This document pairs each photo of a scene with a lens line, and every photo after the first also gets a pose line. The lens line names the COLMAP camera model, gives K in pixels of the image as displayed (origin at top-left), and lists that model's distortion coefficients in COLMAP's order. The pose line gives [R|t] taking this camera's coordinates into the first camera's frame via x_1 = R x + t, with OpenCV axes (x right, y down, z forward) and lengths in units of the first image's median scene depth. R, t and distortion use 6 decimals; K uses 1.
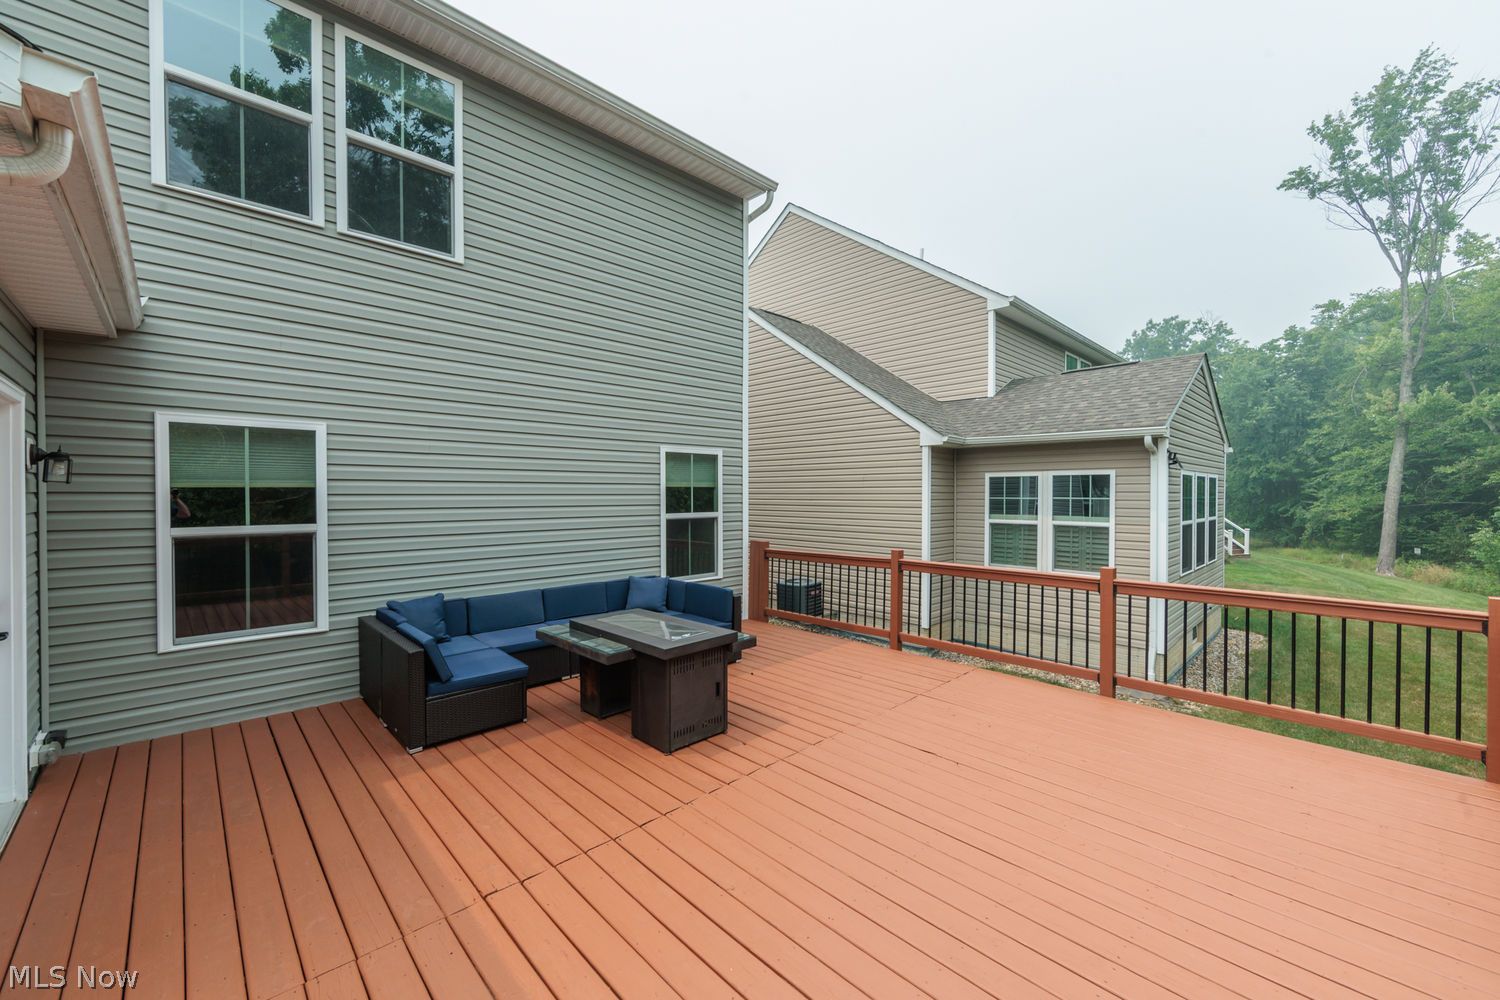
lens RADIAL K [[590.9, 0, 756.0], [0, 590.9, 498.2], [0, 0, 1]] dist [-0.002321, -0.000091]
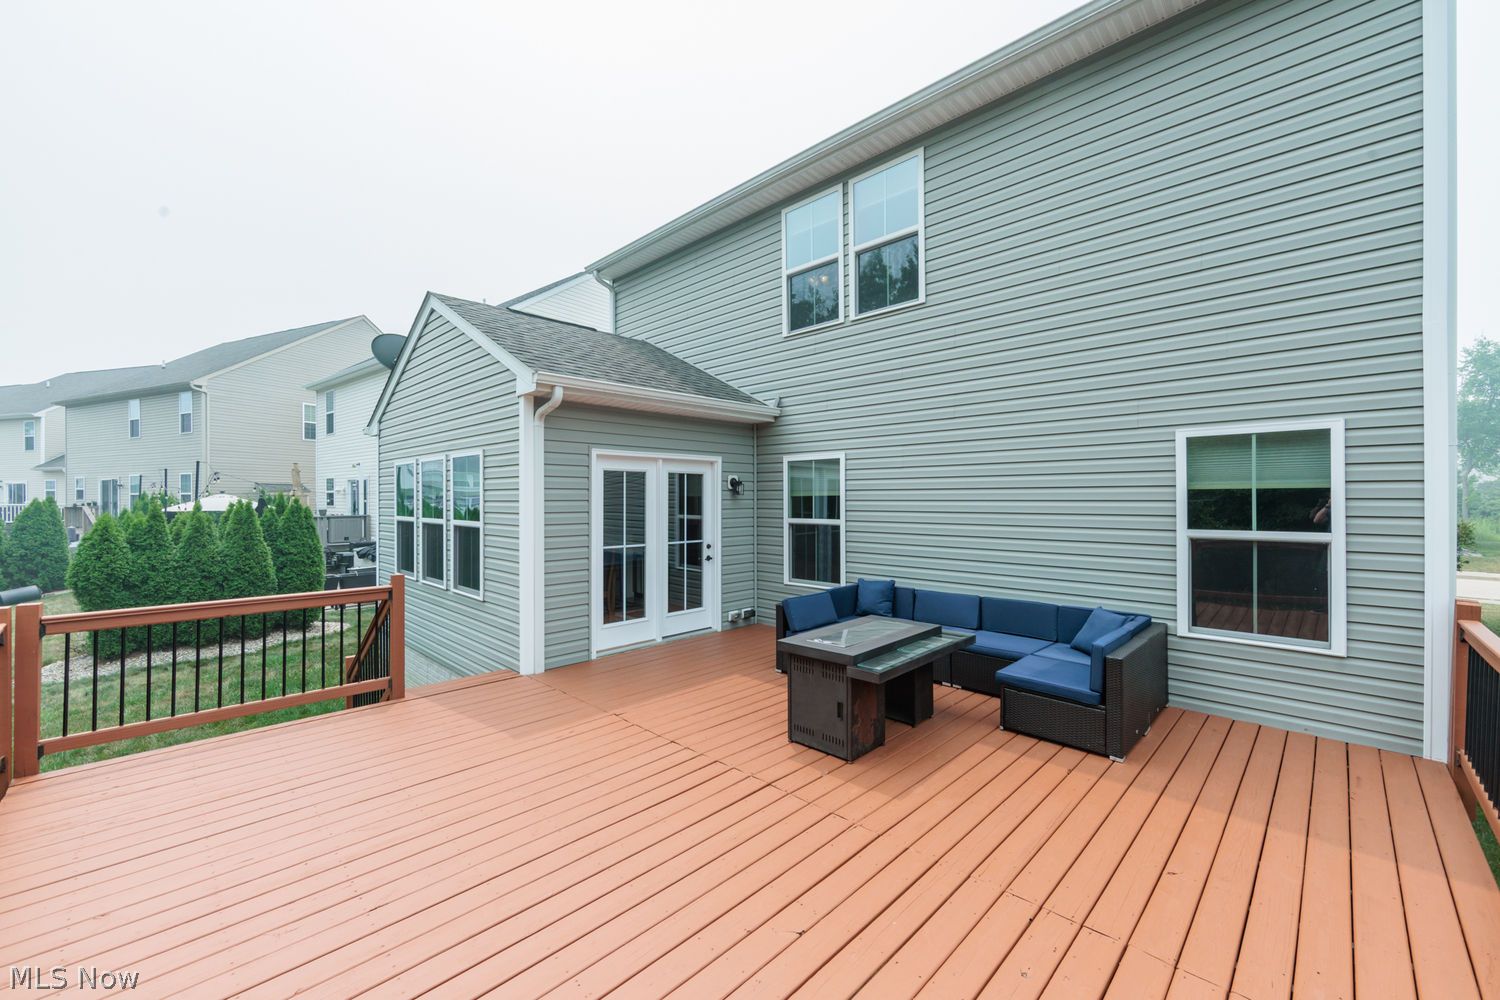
lens RADIAL K [[585.5, 0, 753.3], [0, 585.5, 500.6], [0, 0, 1]] dist [-0.003158, 0.000075]
pose [[0.026895, 0.002171, -0.999636, 0.470441], [-0.006933, 0.999974, 0.001985, -0.004334], [0.999614, 0.006877, 0.026909, 0.460072]]
